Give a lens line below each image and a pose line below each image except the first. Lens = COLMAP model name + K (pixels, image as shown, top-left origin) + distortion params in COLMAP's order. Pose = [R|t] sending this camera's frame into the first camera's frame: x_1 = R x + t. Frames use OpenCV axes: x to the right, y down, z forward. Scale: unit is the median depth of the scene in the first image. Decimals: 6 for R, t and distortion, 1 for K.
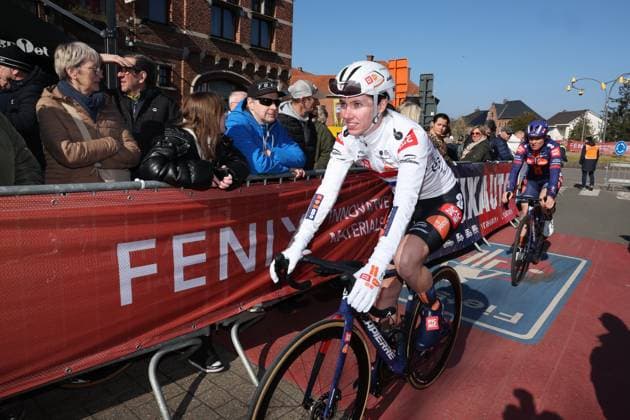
lens RADIAL K [[438.4, 0, 315.0], [0, 438.4, 210.0], [0, 0, 1]] dist [-0.112532, 0.097758]
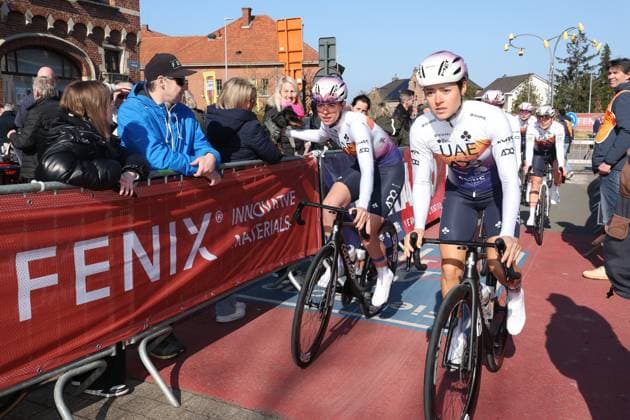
lens RADIAL K [[618.2, 0, 315.0], [0, 618.2, 210.0], [0, 0, 1]] dist [0.003839, 0.022067]
pose [[0.974524, -0.069468, 0.213254, -0.040847], [0.074692, 0.997070, -0.016529, 0.019409], [-0.211481, 0.032037, 0.976857, -0.140302]]
